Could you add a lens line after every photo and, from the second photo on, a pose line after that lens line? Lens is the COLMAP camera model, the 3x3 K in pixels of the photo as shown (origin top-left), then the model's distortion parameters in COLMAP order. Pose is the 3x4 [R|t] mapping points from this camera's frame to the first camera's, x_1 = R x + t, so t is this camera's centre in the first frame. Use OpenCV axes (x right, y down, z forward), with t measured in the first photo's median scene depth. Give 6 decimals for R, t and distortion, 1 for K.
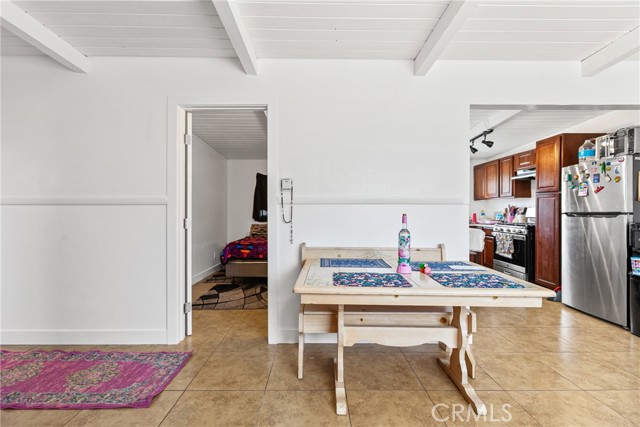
lens RADIAL K [[291.9, 0, 317.8], [0, 291.9, 213.1], [0, 0, 1]] dist [0.001371, 0.000078]
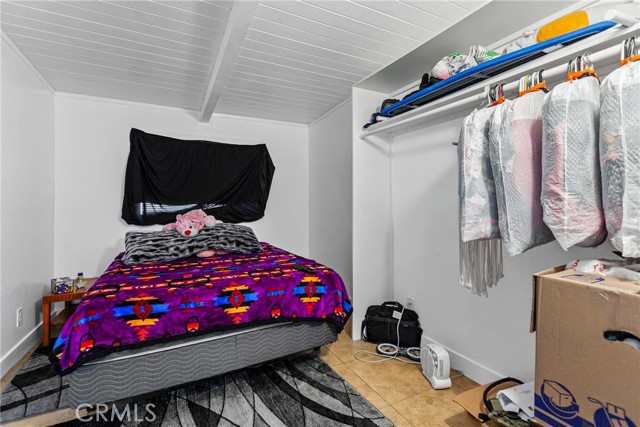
lens RADIAL K [[291.9, 0, 322.0], [0, 291.9, 210.6], [0, 0, 1]] dist [0.001371, 0.000078]
pose [[0.891584, -0.011988, 0.452697, -0.214607], [0.004302, 0.999829, 0.018005, -0.007132], [-0.452835, -0.014106, 0.891483, 0.596548]]
